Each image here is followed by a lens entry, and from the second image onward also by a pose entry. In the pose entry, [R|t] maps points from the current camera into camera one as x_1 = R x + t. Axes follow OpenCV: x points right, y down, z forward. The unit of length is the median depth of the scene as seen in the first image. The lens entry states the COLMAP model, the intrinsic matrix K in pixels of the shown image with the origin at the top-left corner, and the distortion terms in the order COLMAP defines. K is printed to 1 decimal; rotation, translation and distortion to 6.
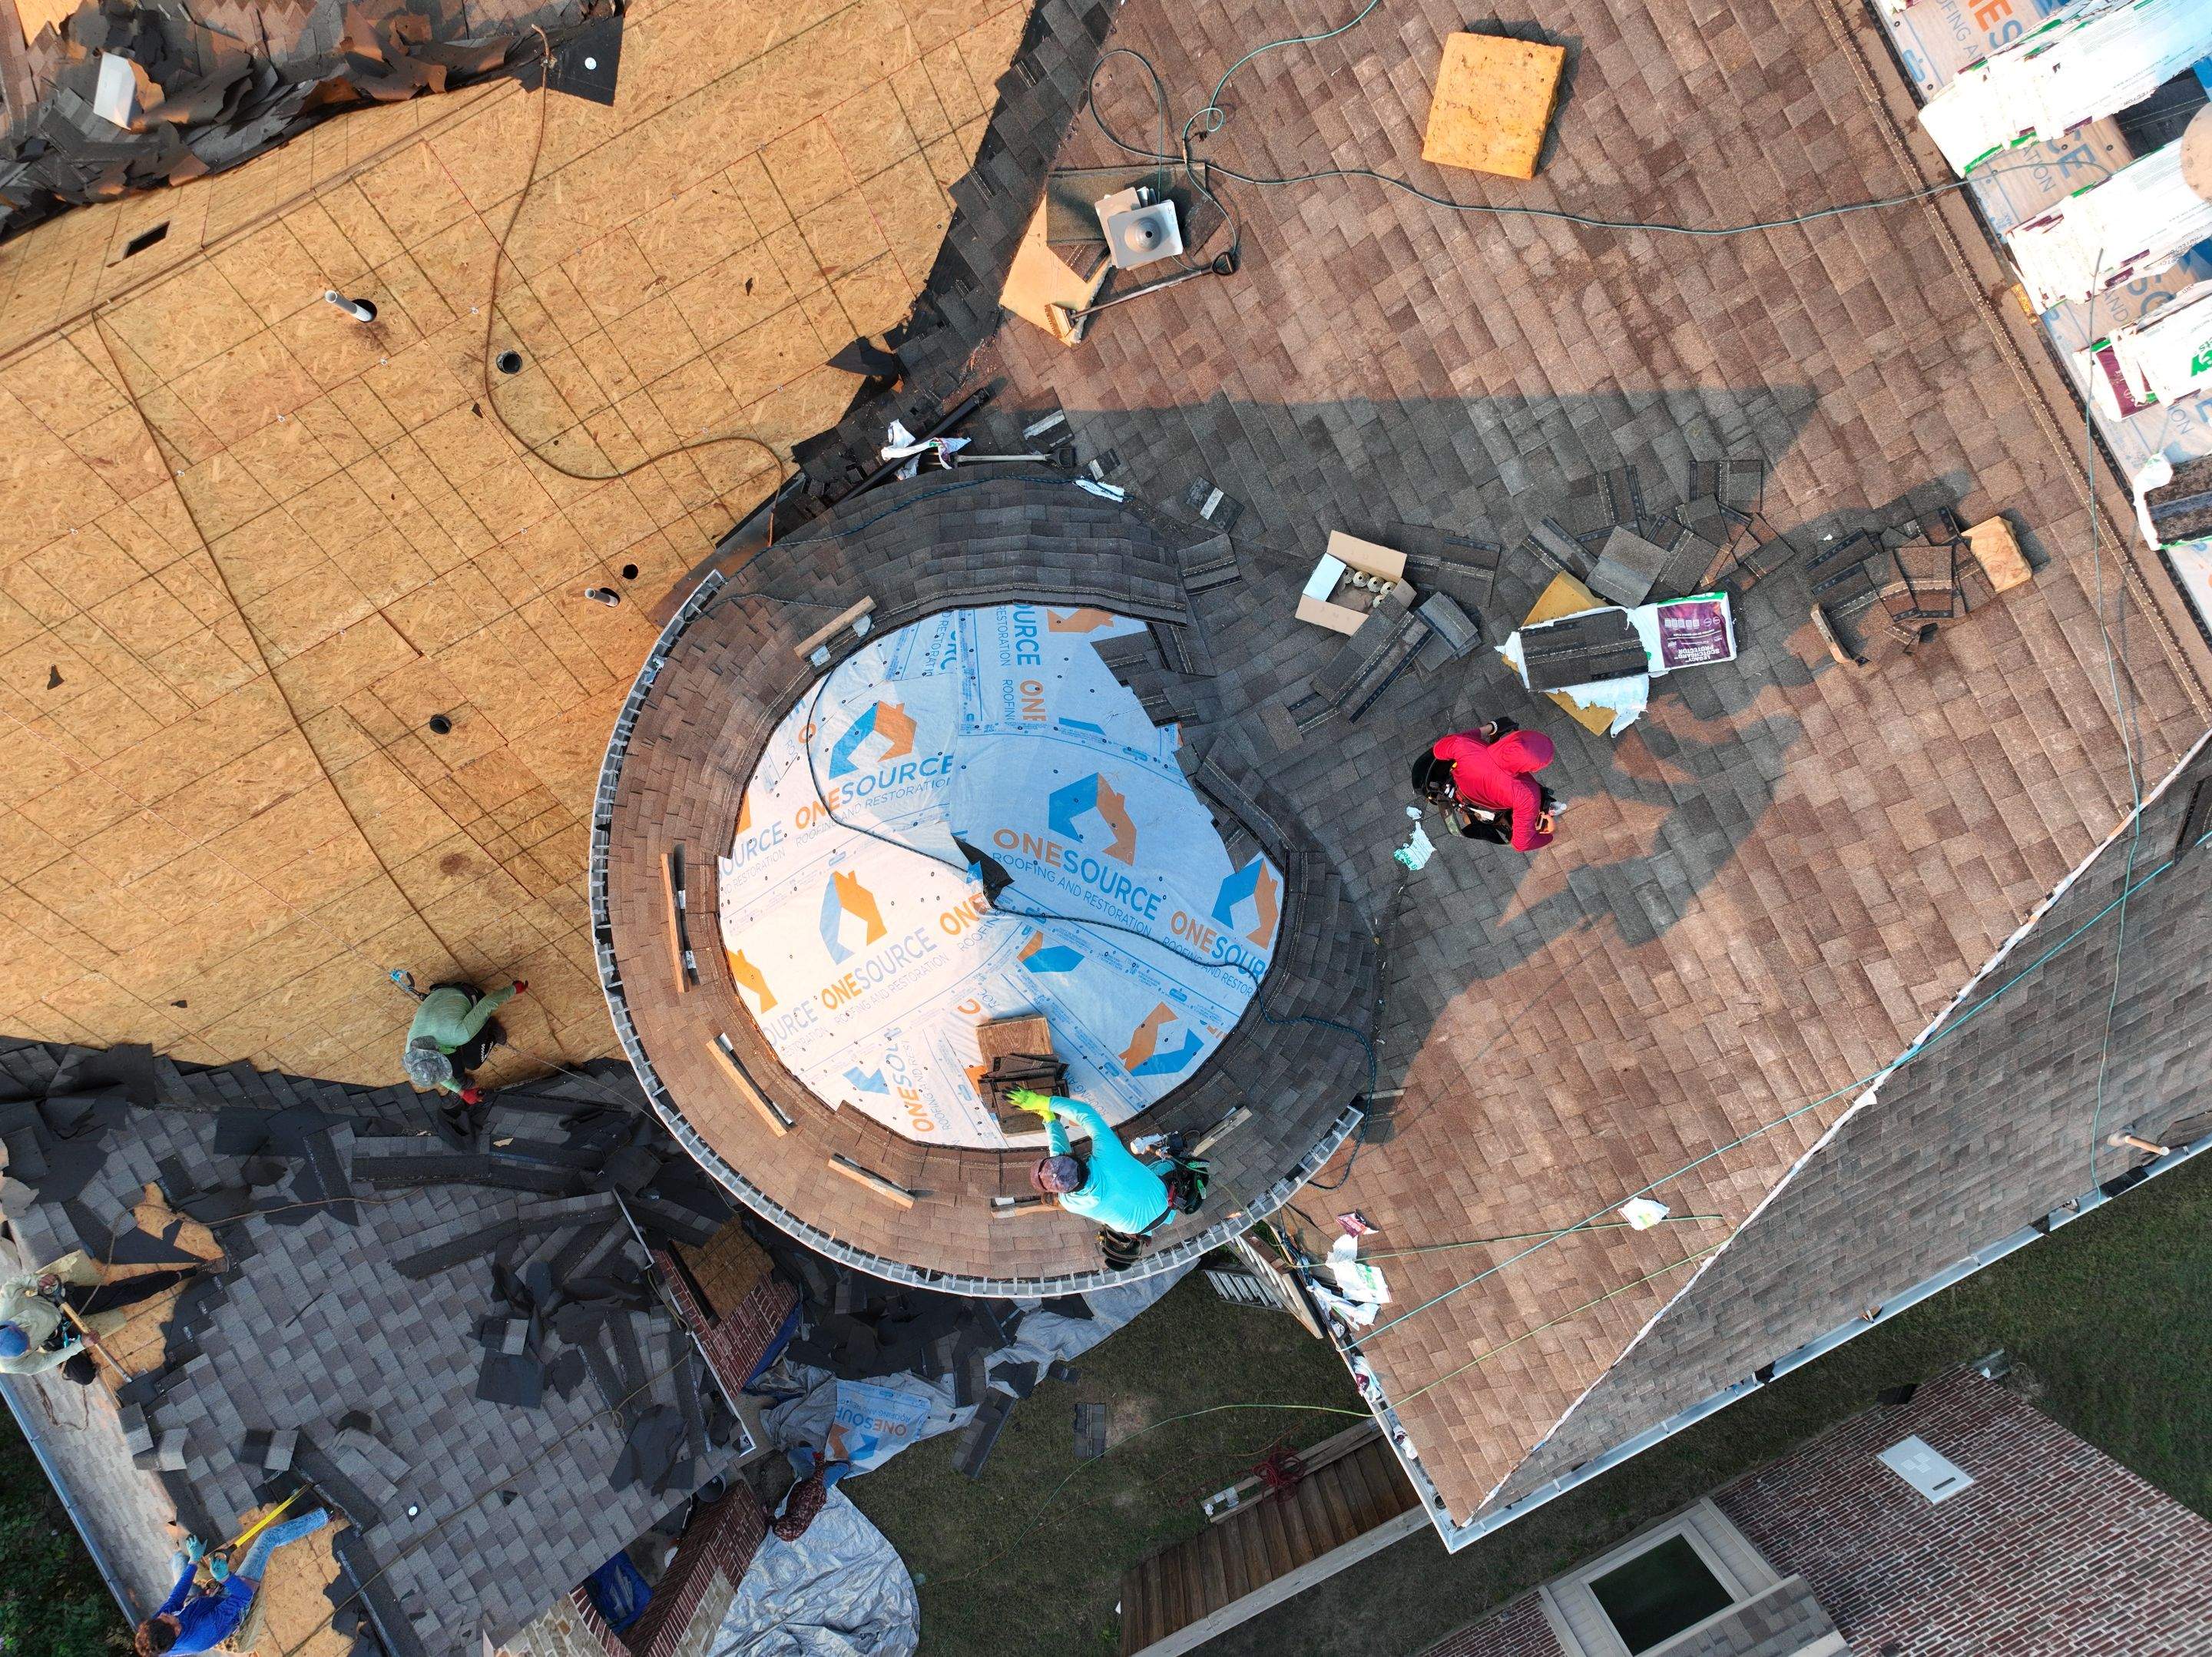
lens RADIAL K [[1557.1, 0, 1106.0], [0, 1557.1, 828.5], [0, 0, 1]] dist [-0.005544, 0.025876]
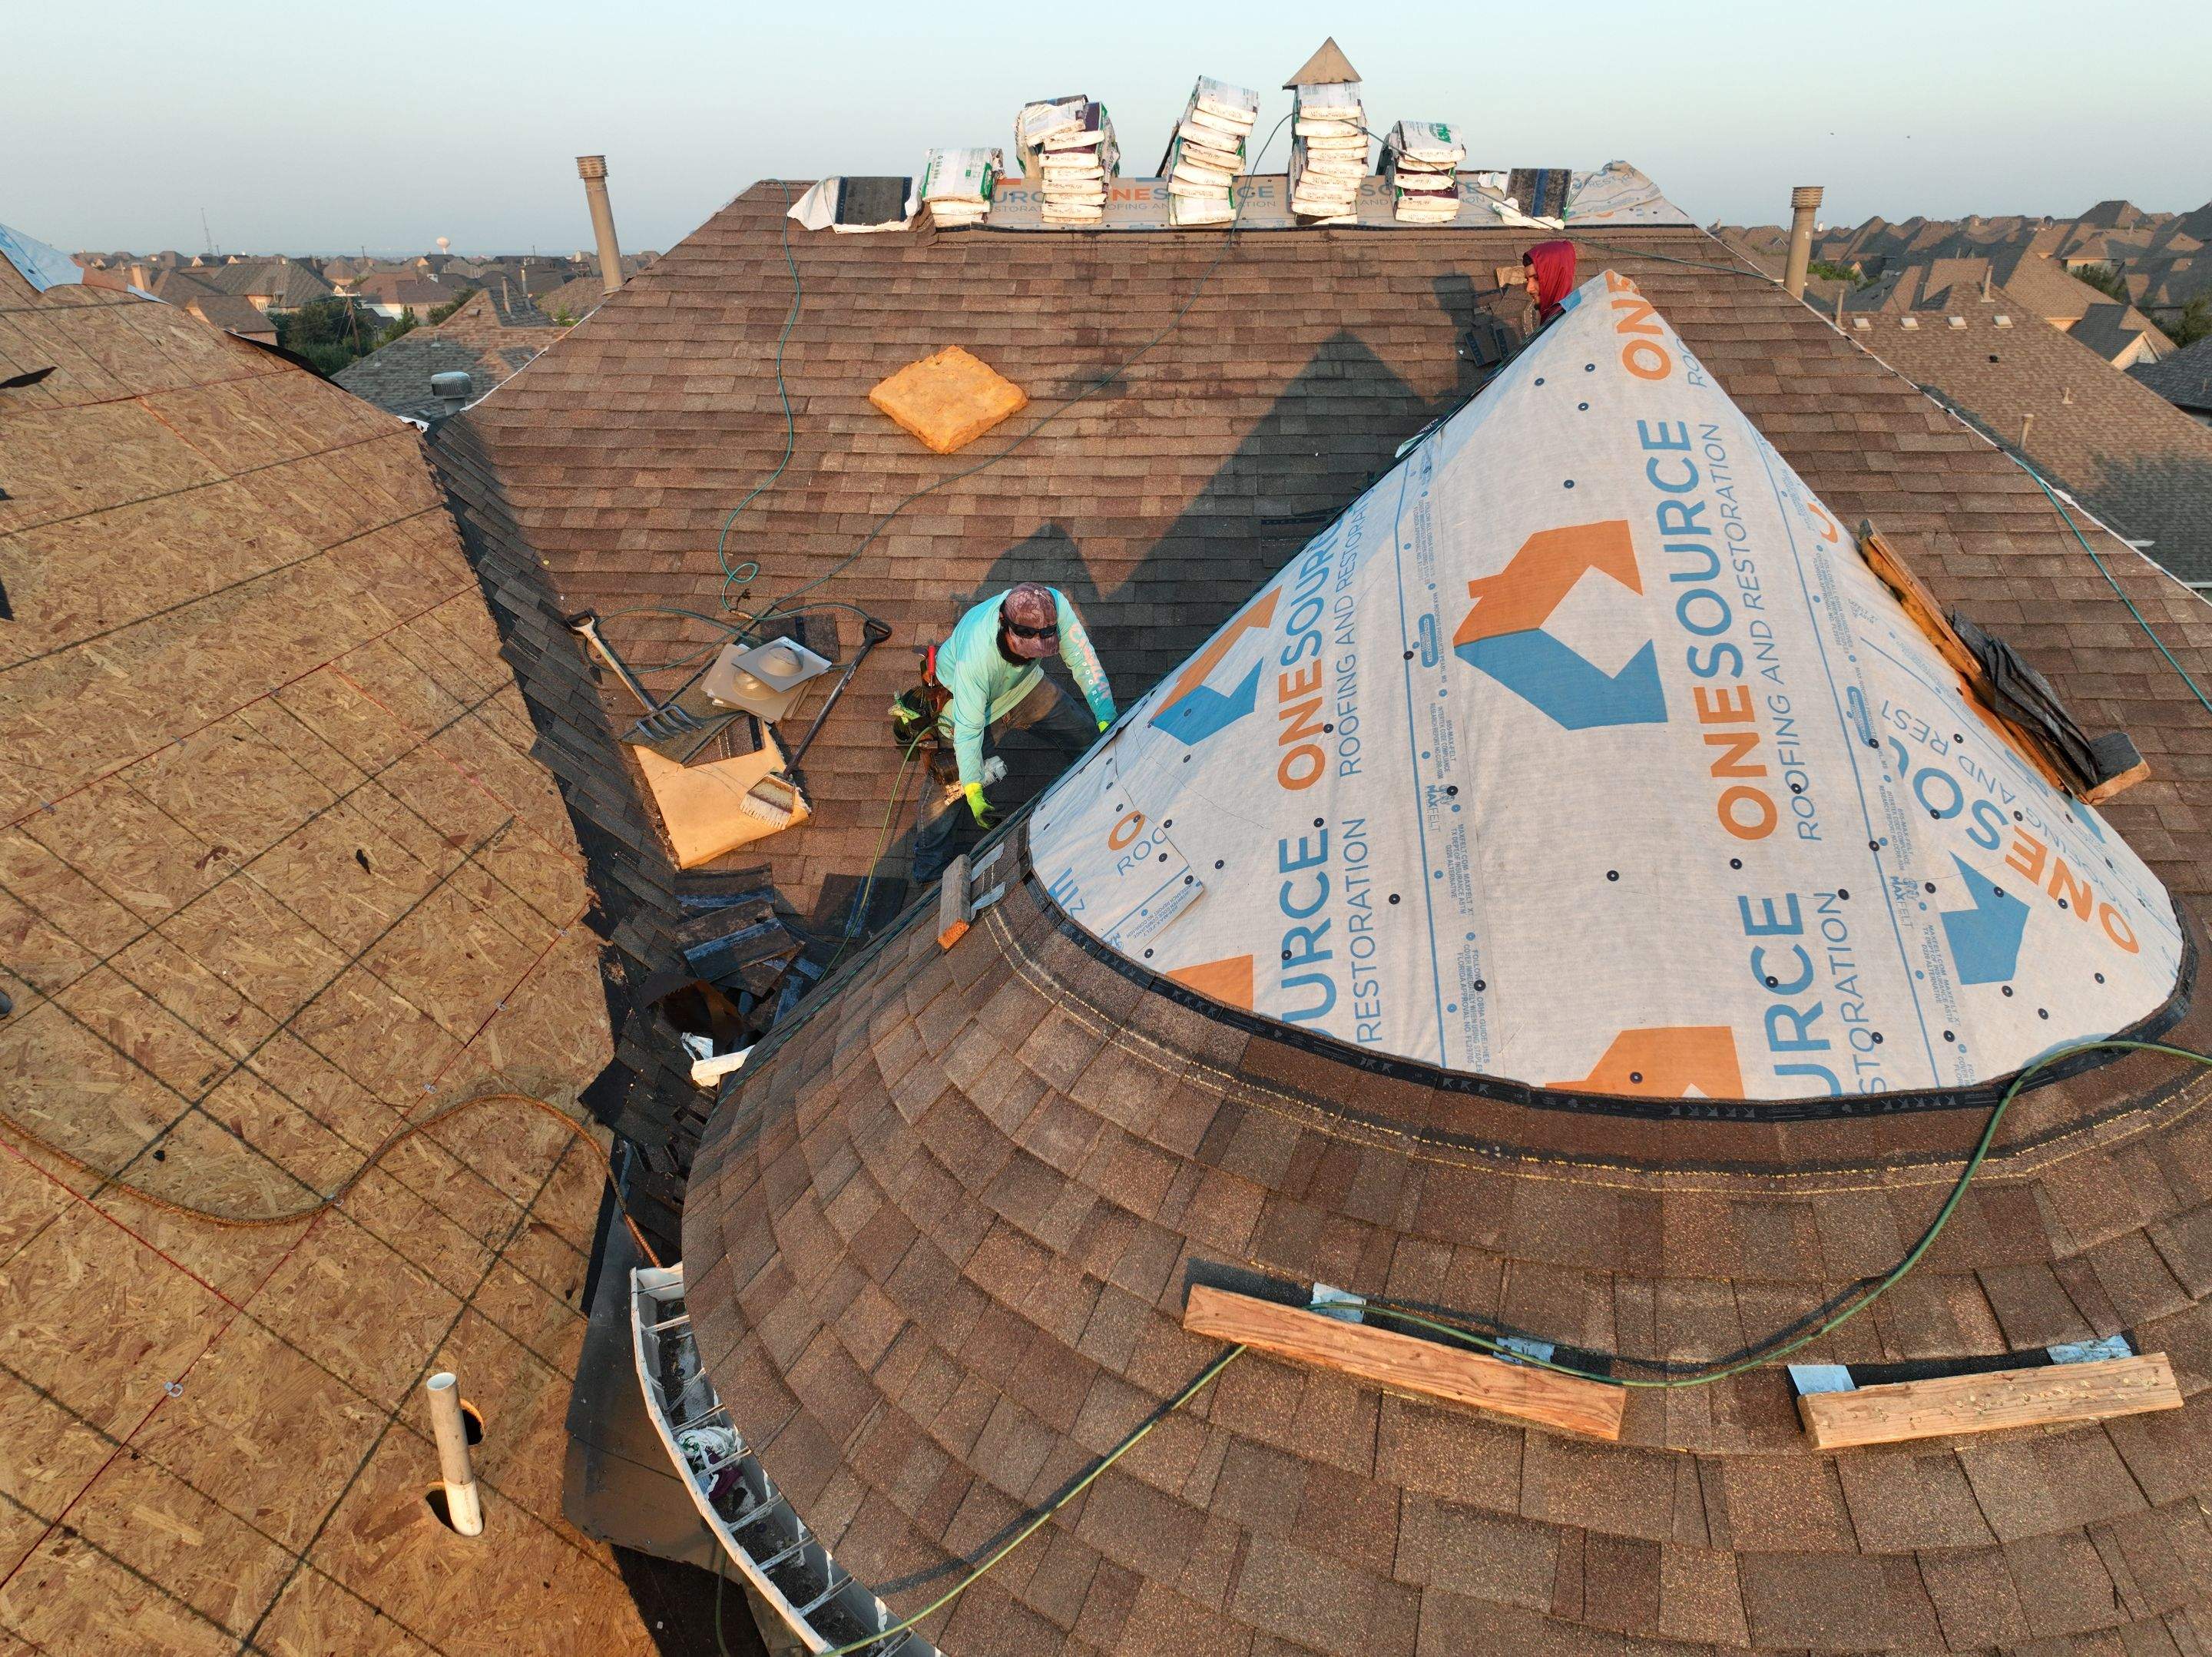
lens RADIAL K [[1557.1, 0, 1106.0], [0, 1557.1, 828.5], [0, 0, 1]] dist [-0.005544, 0.025876]
pose [[0.506968, -0.296837, 0.809241, -0.546273], [0.861836, 0.158332, -0.481840, 0.150285], [0.014899, 0.941711, 0.336094, 0.809491]]
